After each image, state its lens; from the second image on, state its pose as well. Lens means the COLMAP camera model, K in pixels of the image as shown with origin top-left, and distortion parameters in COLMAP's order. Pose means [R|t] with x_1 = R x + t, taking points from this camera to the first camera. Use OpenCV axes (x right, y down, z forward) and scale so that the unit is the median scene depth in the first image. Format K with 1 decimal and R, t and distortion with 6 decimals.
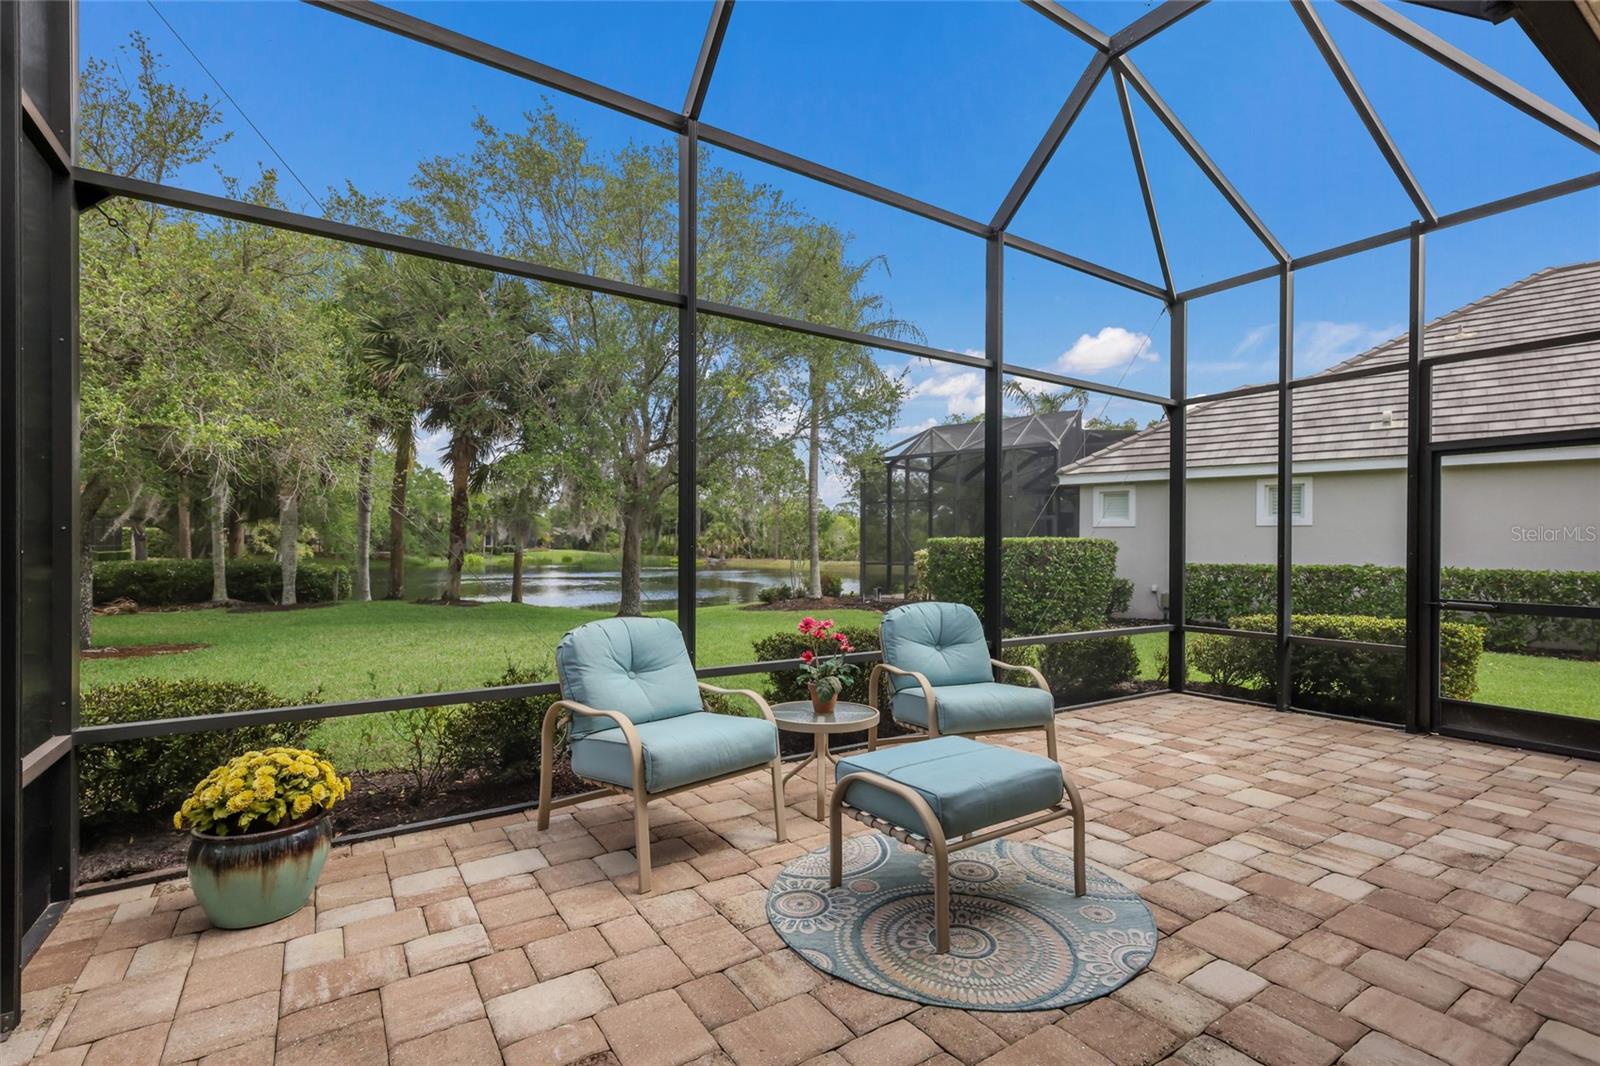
lens RADIAL K [[716.7, 0, 795.3], [0, 716.7, 549.0], [0, 0, 1]] dist [0.013160, -0.000514]
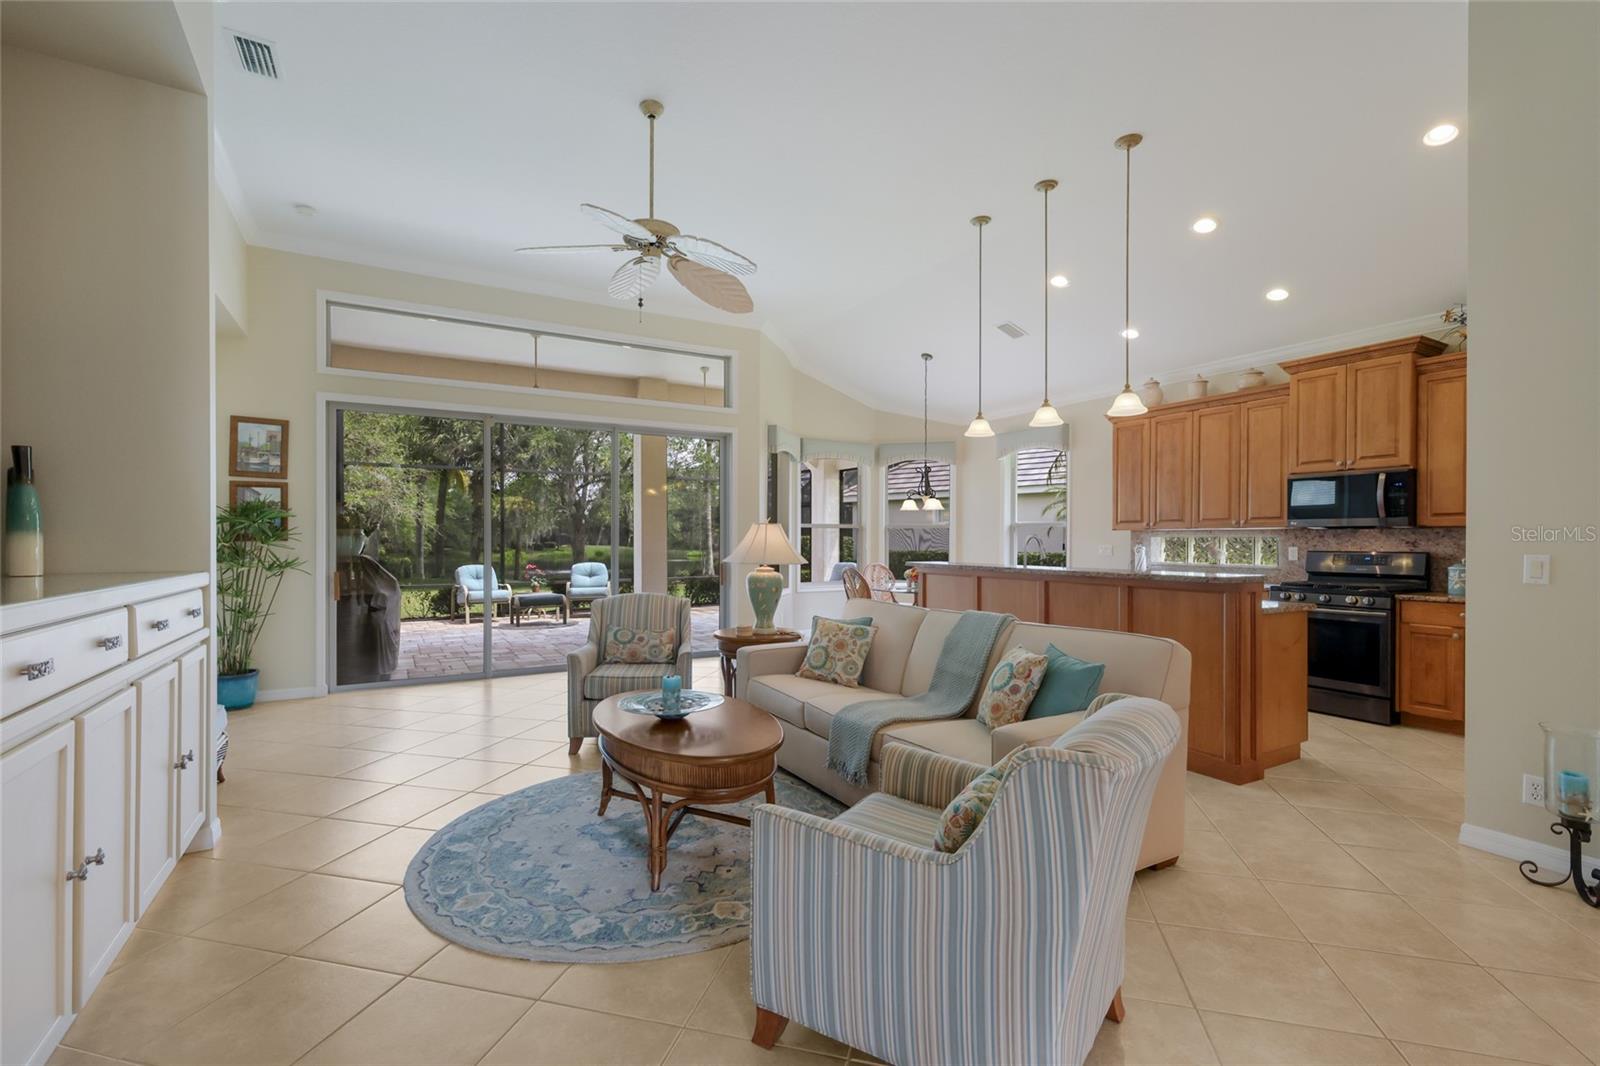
lens RADIAL K [[705.5, 0, 800.6], [0, 705.5, 537.6], [0, 0, 1]] dist [0.007759, 0.000059]
pose [[0.998240, -0.011822, -0.058120, 0.815685], [0.011437, 0.999910, -0.006956, 0.000828], [0.058197, 0.006279, 0.998285, -1.248679]]
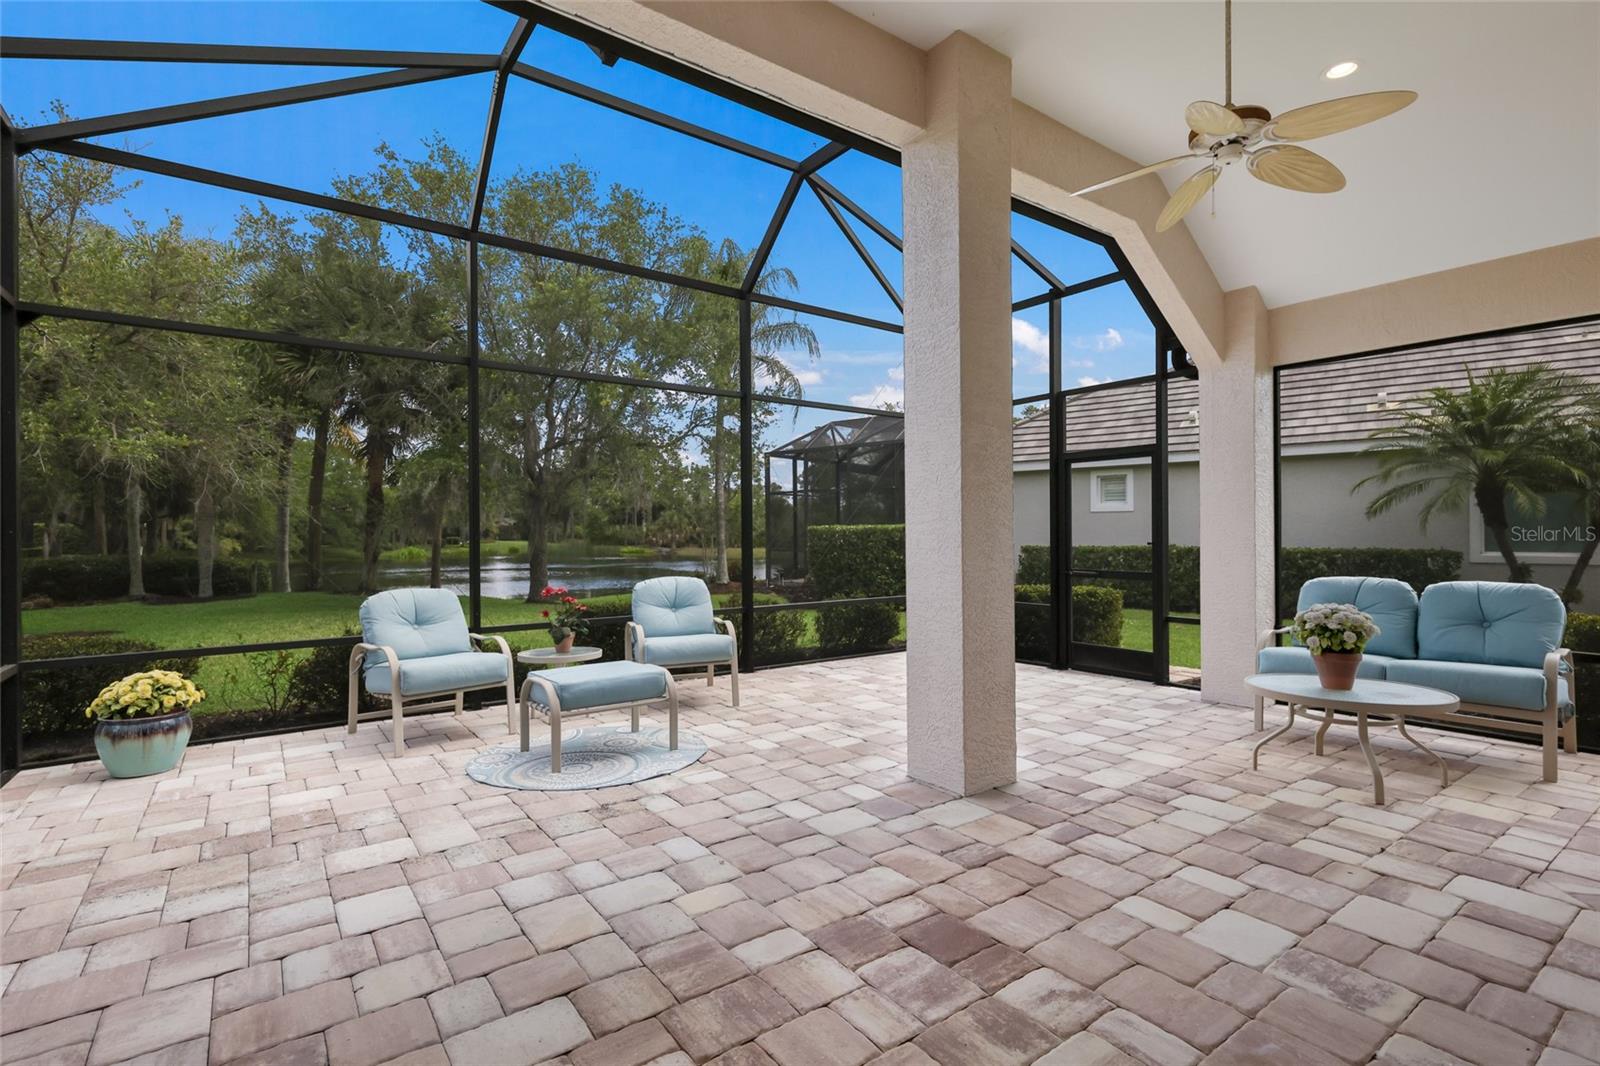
lens RADIAL K [[741.4, 0, 800.0], [0, 741.4, 533.0], [0, 0, 1]] dist [0.011427, 0.000359]
pose [[0.998744, -0.012821, 0.048434, 0.239802], [0.013044, 0.999906, -0.004278, 0.000625], [-0.048374, 0.004904, 0.998817, -0.273329]]
